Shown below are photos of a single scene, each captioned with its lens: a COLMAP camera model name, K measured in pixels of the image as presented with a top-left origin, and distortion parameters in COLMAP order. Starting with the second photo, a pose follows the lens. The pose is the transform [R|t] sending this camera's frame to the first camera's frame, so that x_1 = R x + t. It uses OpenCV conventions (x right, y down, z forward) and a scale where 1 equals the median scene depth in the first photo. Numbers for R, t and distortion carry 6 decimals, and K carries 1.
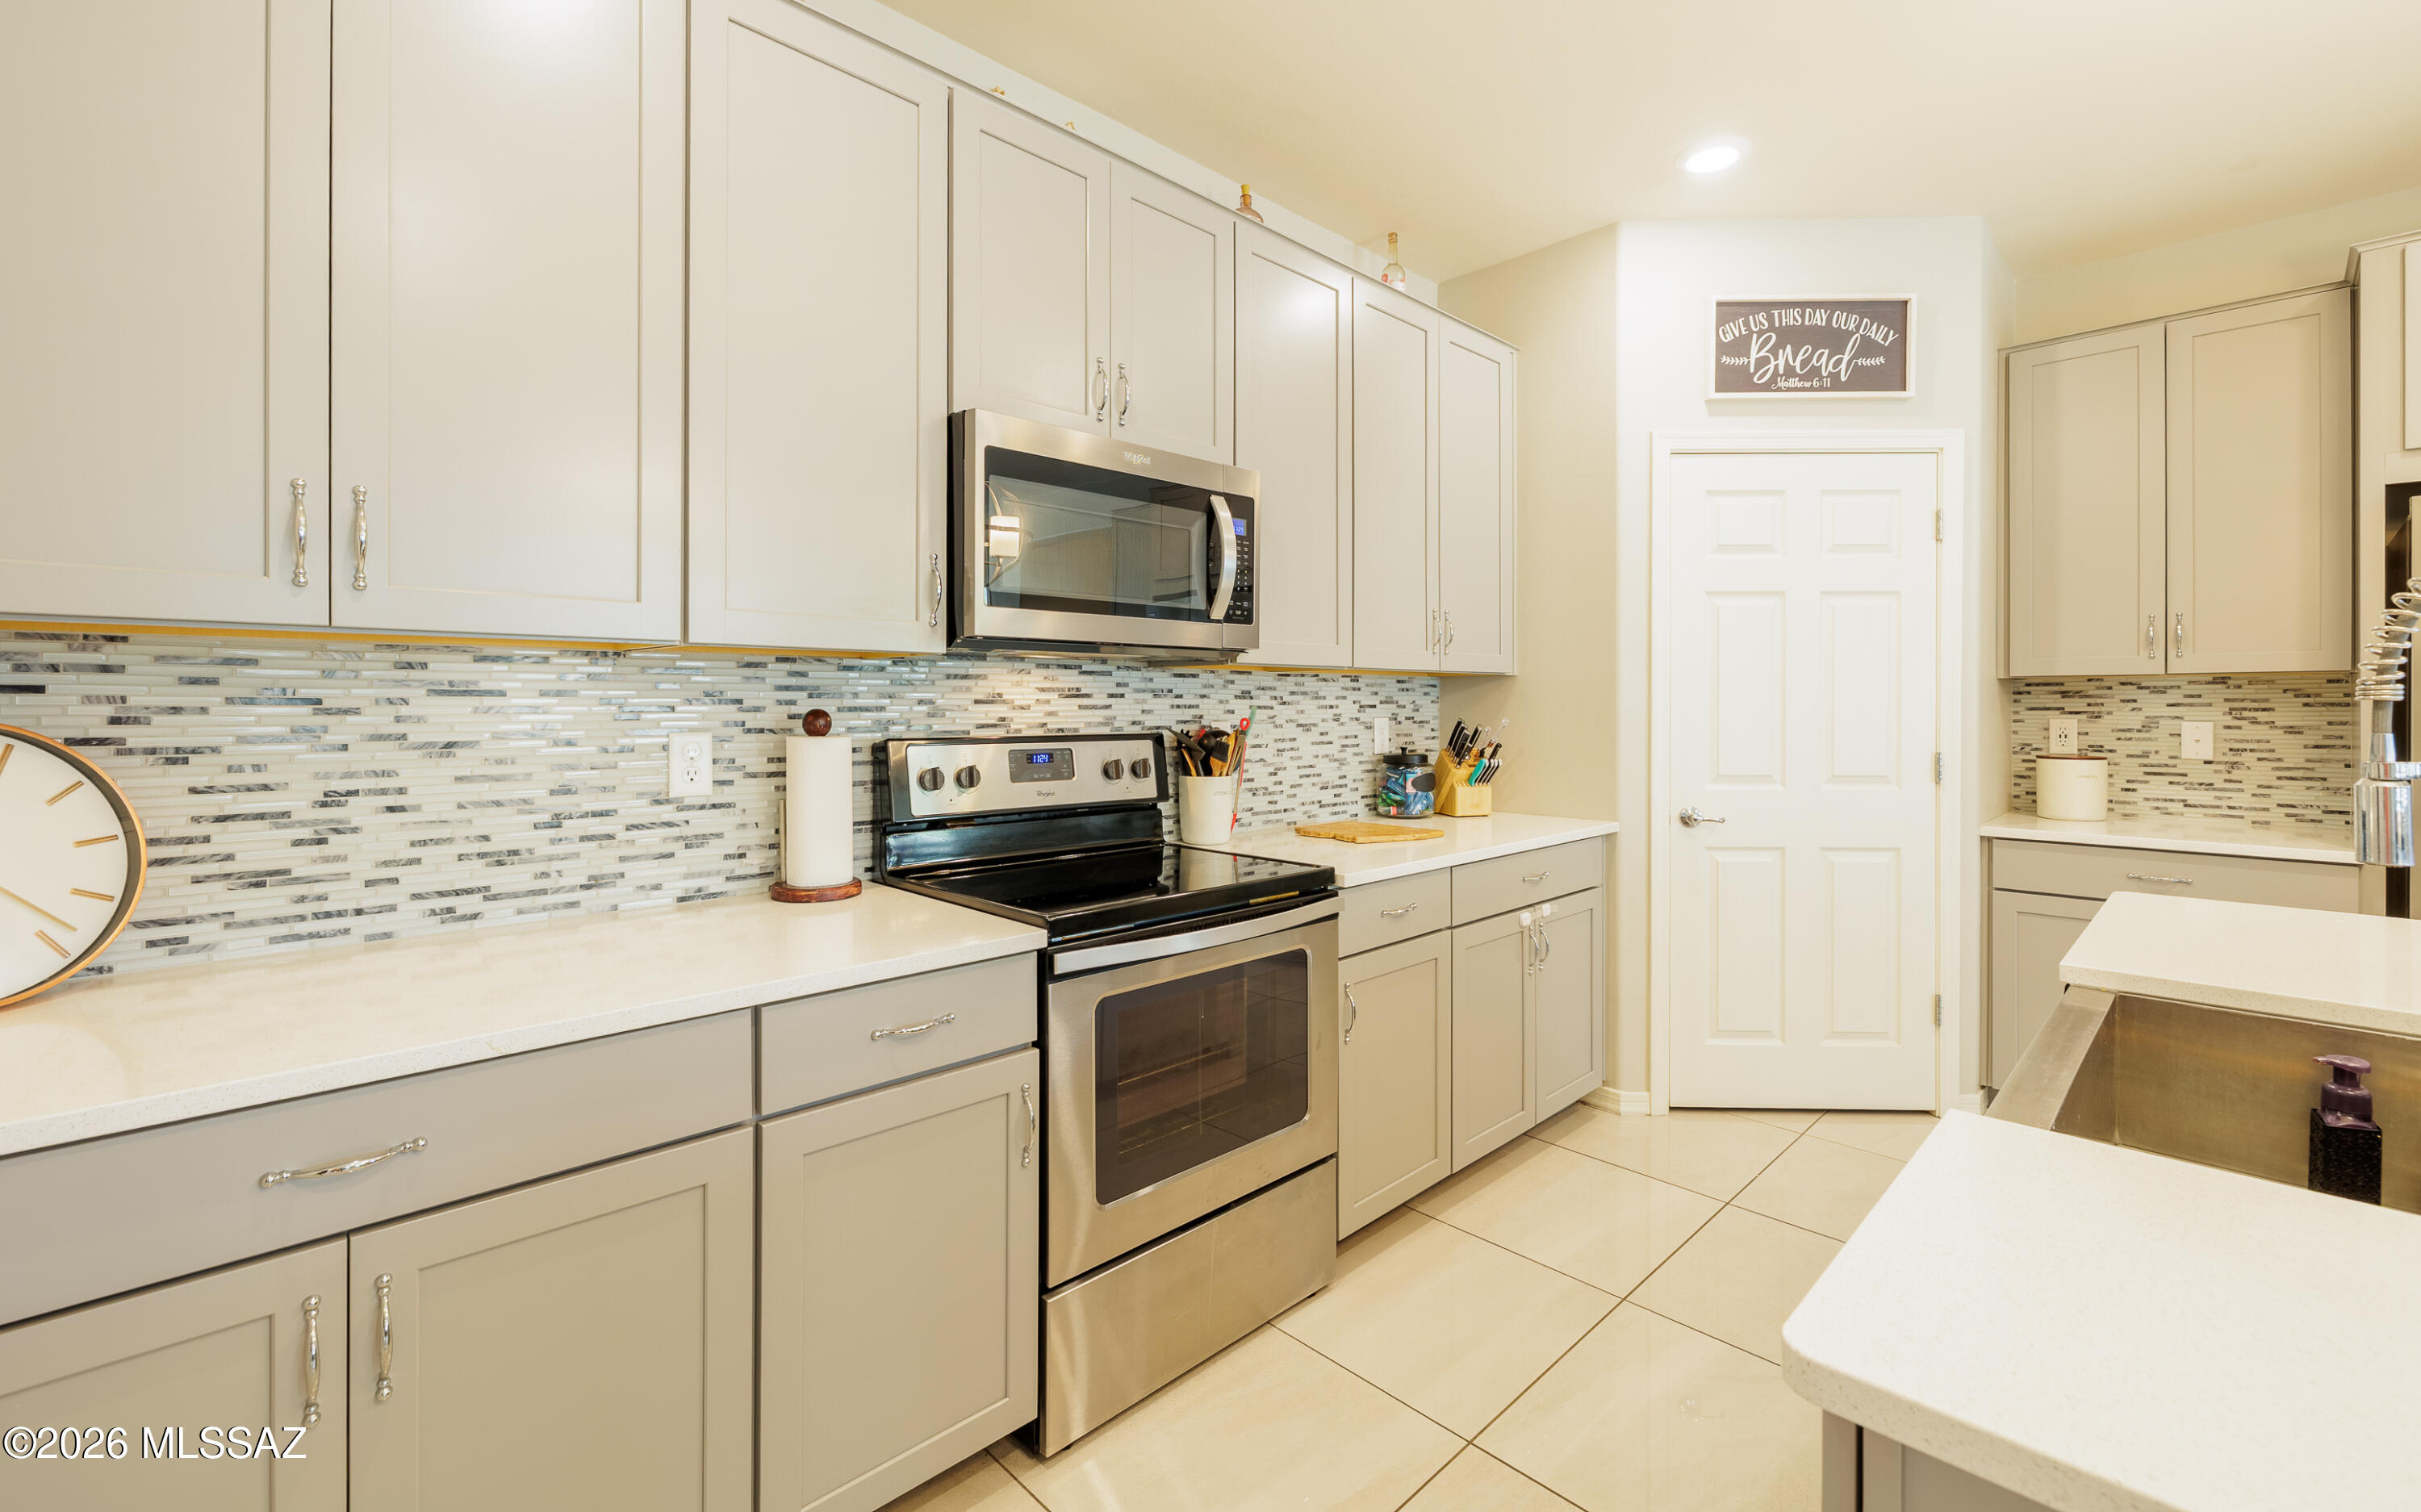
lens RADIAL K [[1033.4, 0, 1224.5], [0, 1033.4, 711.8], [0, 0, 1]] dist [0.002213, -0.000674]
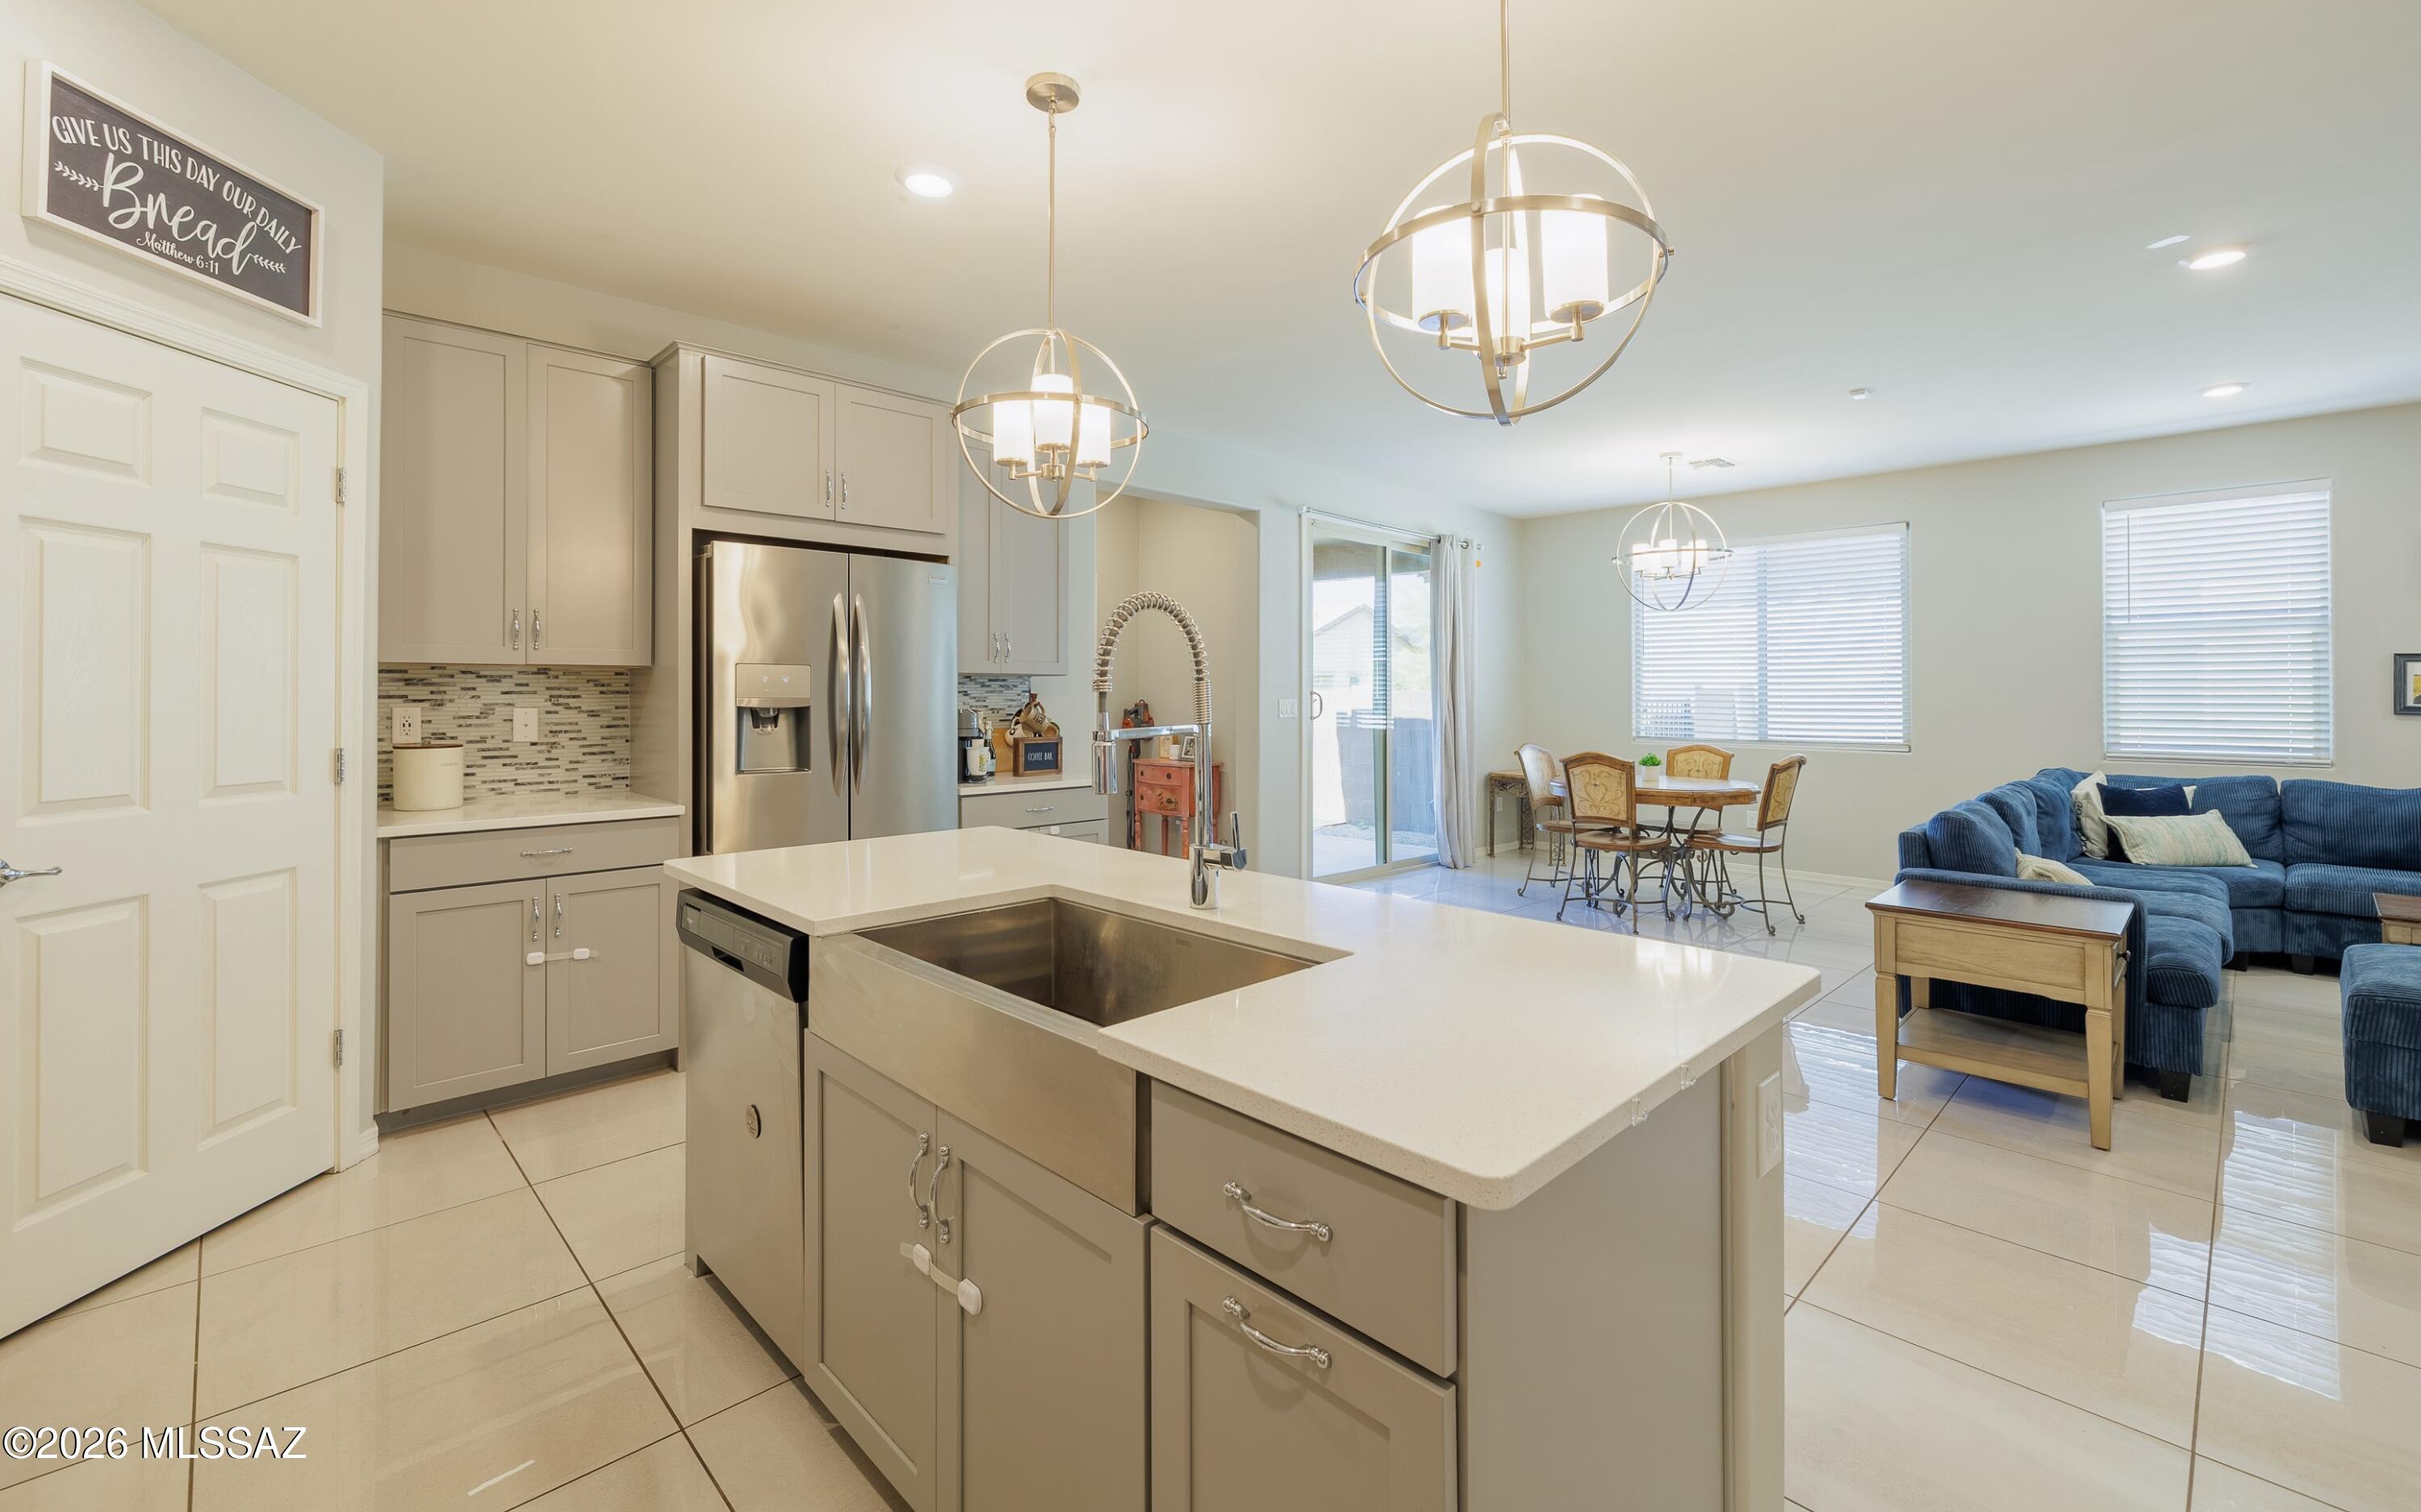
lens RADIAL K [[1026.0, 0, 1203.5], [0, 1026.0, 683.9], [0, 0, 1]] dist [0.005329, -0.001065]
pose [[0.020486, 0.007538, 0.999762, -0.154870], [0.006960, 0.999946, -0.007682, -0.002670], [-0.999766, 0.007116, 0.020433, 0.263028]]
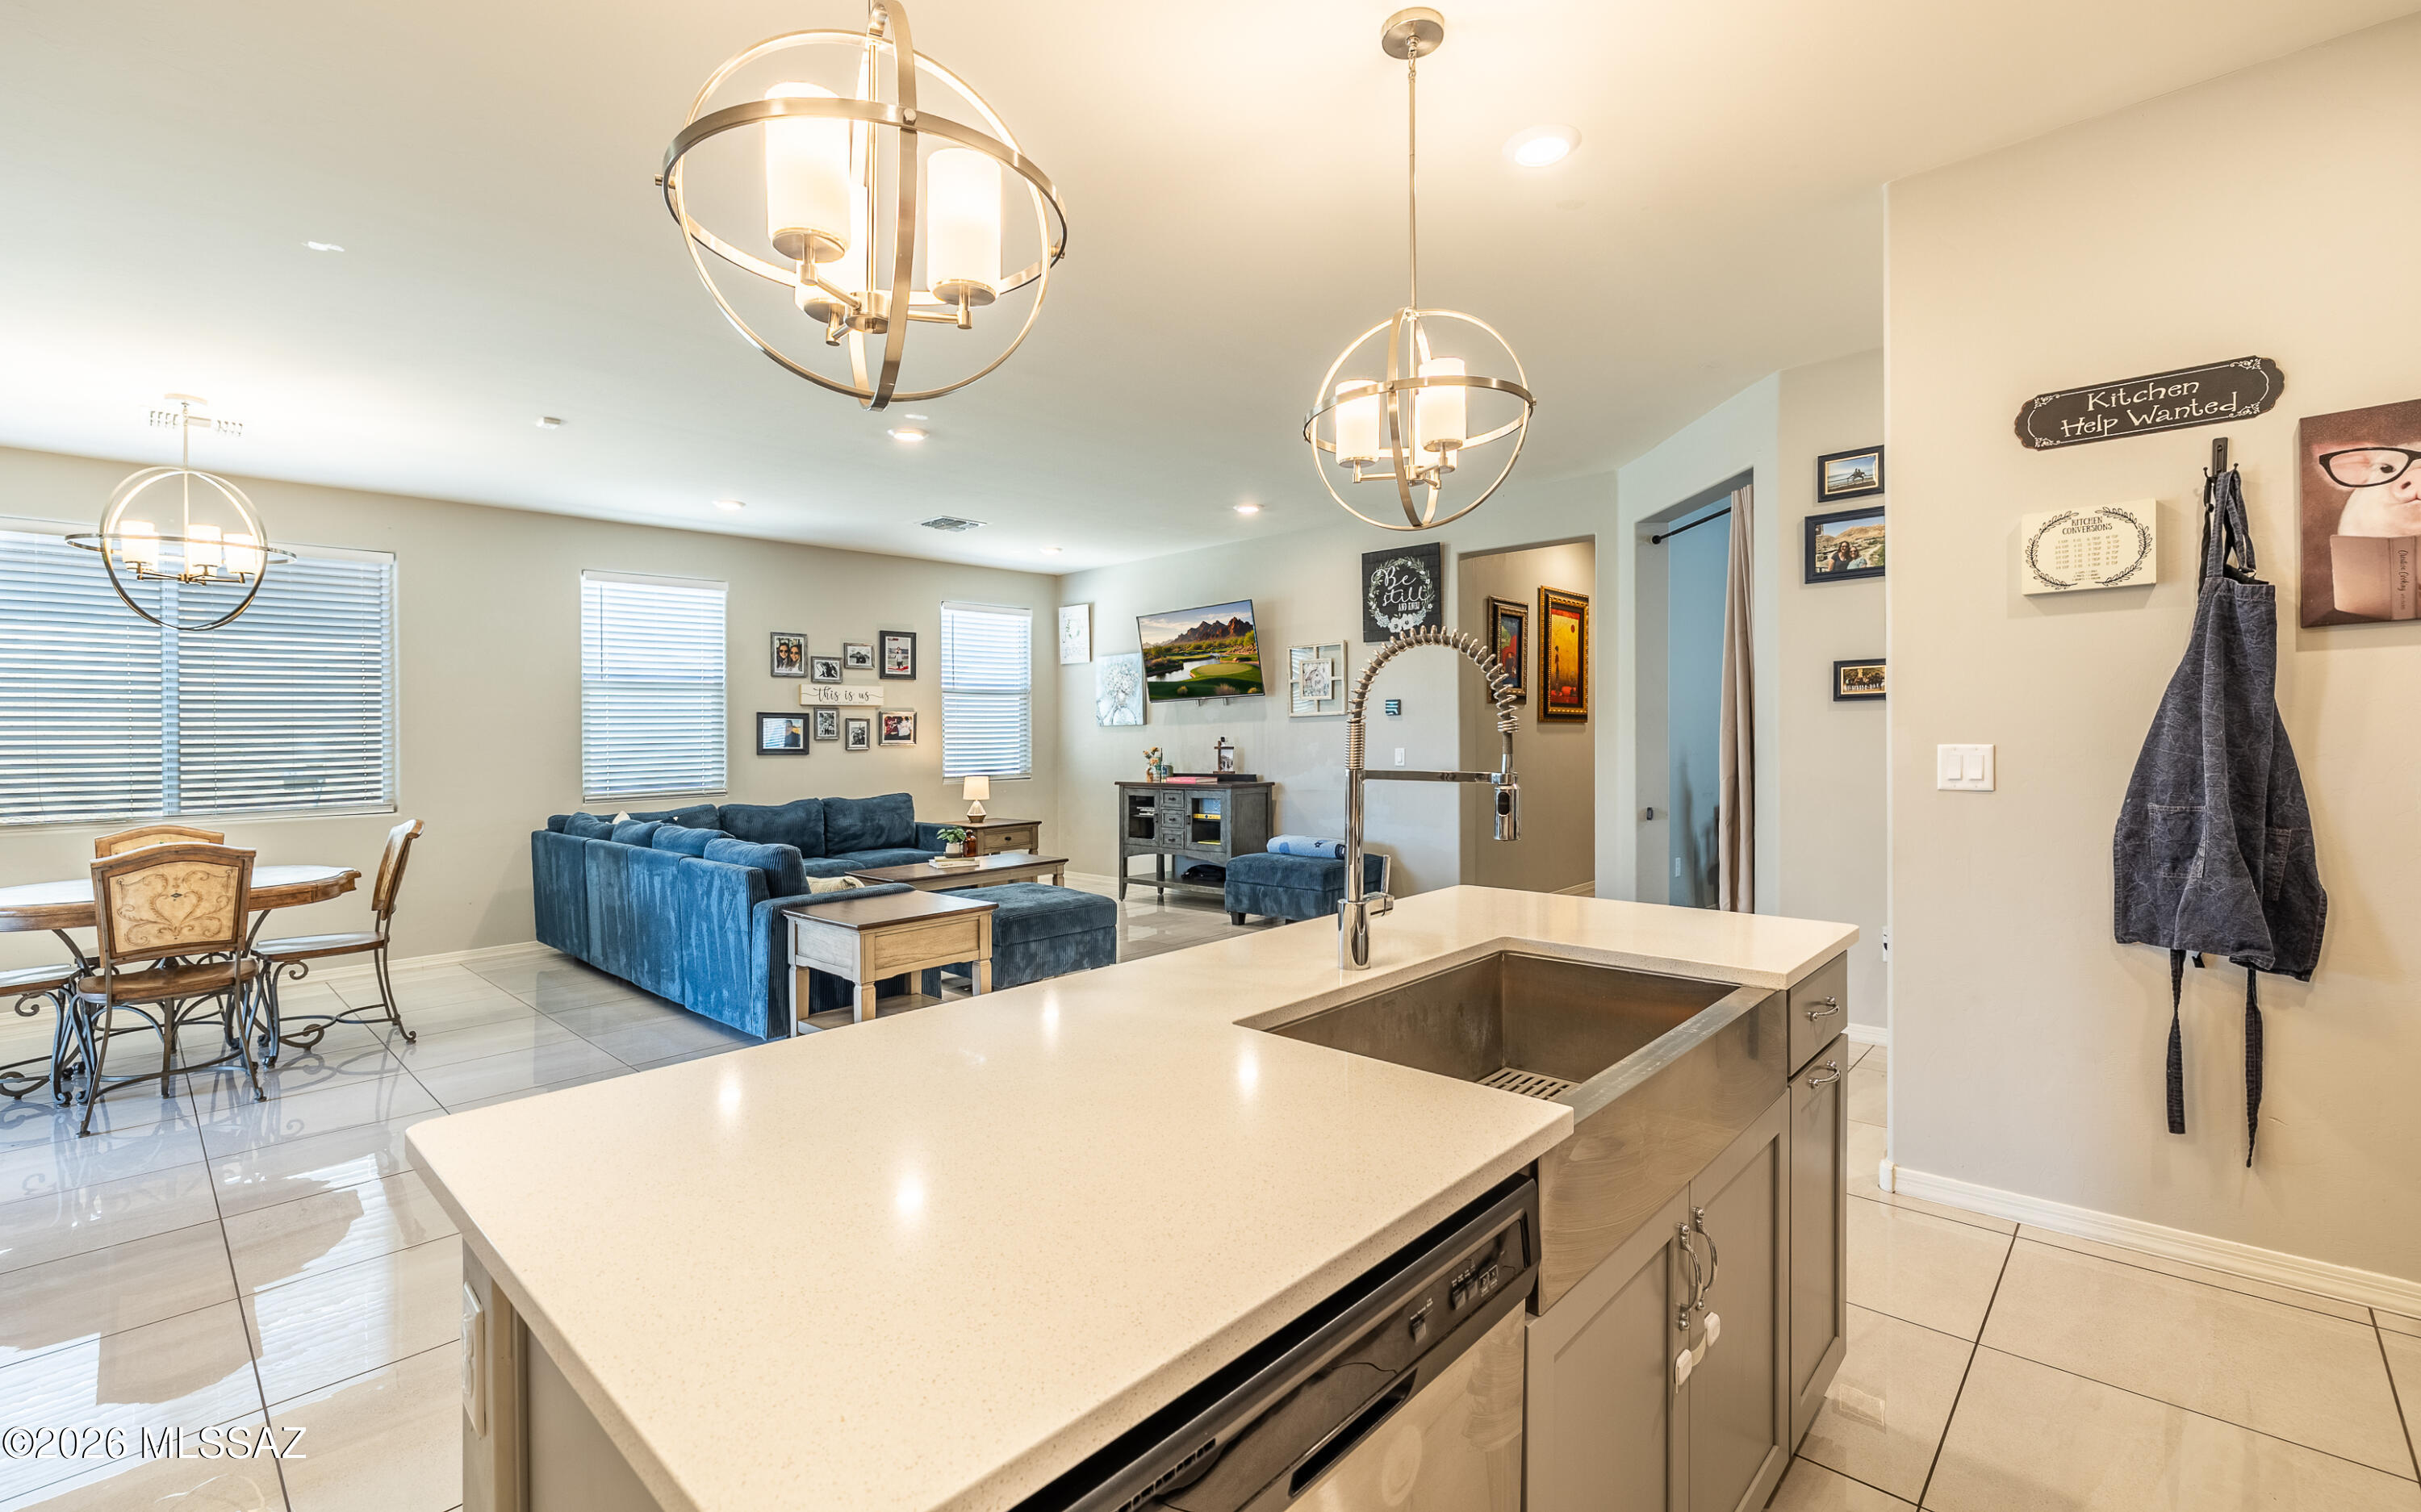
lens RADIAL K [[1033.4, 0, 1252.5], [0, 1033.4, 730.5], [0, 0, 1]] dist [0.002213, -0.000674]
pose [[-0.998858, 0.013588, -0.045798, 0.504815], [0.013282, 0.999887, 0.006989, -0.009007], [0.045888, 0.006373, -0.998926, 0.811839]]
